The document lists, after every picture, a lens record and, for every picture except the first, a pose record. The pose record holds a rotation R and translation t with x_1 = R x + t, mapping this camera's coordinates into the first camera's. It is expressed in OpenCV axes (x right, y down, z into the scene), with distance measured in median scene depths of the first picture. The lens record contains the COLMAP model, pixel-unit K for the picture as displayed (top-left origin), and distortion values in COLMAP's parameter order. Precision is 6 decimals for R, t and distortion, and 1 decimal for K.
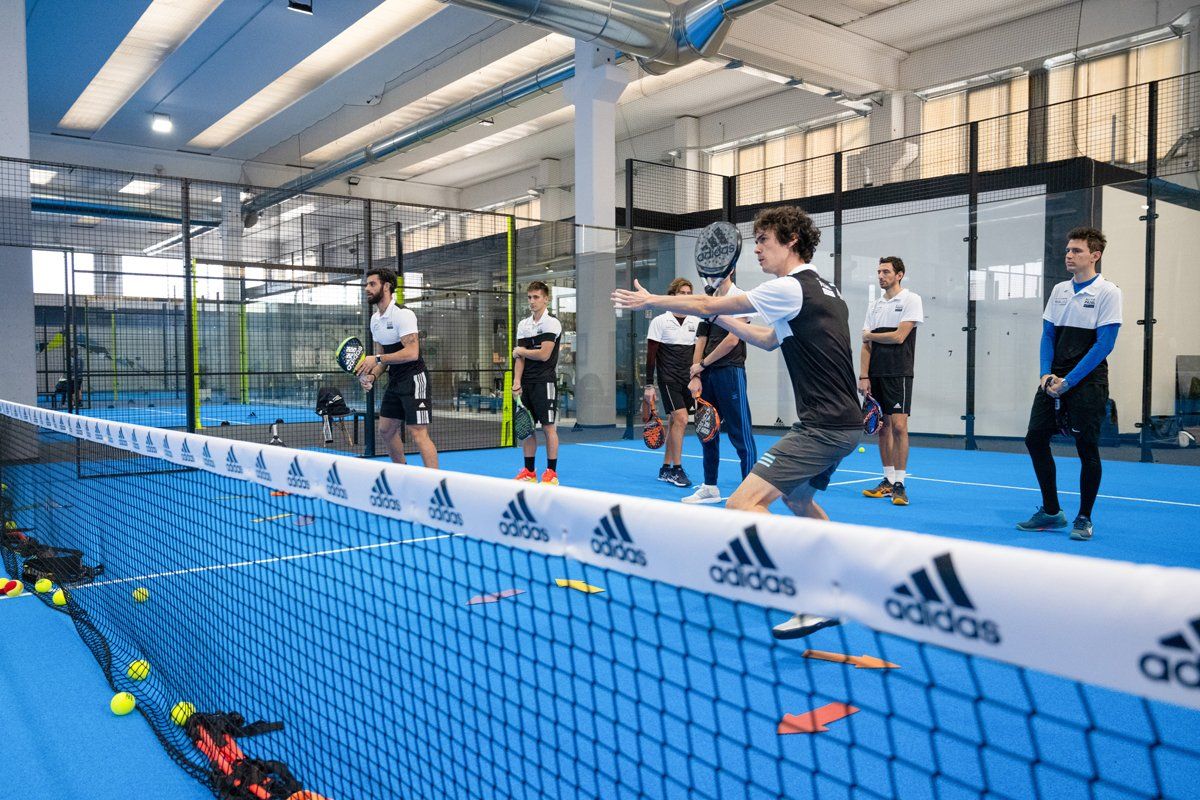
lens RADIAL K [[905.4, 0, 590.8], [0, 905.4, 402.4], [0, 0, 1]] dist [-0.016980, 0.014149]
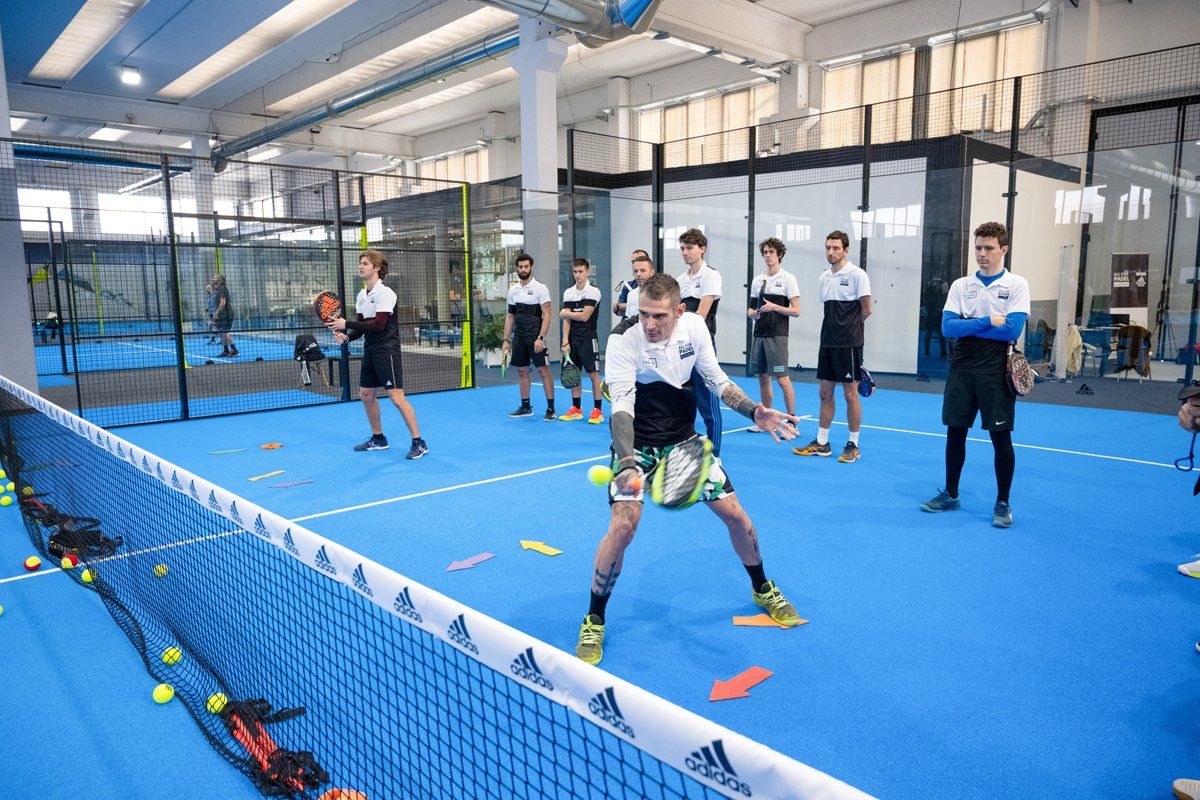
lens RADIAL K [[786.8, 0, 597.7], [0, 786.8, 399.0], [0, 0, 1]] dist [-0.012141, 0.007094]
pose [[0.996781, -0.014494, 0.078855, -0.003747], [0.006772, 0.995230, 0.097324, -0.021173], [-0.079889, -0.096476, 0.992124, -0.004394]]
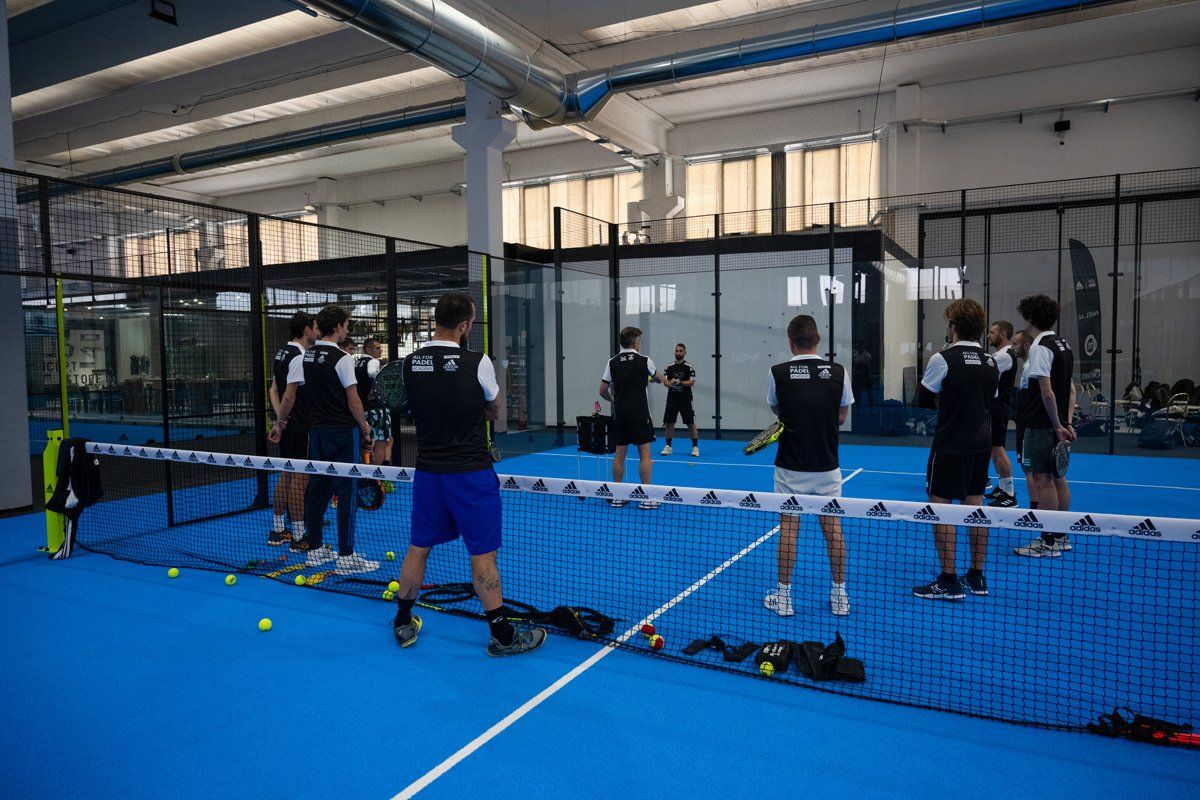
lens RADIAL K [[786.8, 0, 610.2], [0, 786.8, 399.0], [0, 0, 1]] dist [-0.012141, 0.007094]
pose [[0.917003, -0.027898, 0.397903, -0.213112], [0.024841, 0.999609, 0.012835, -0.022828], [-0.398106, -0.001886, 0.917338, 0.027579]]
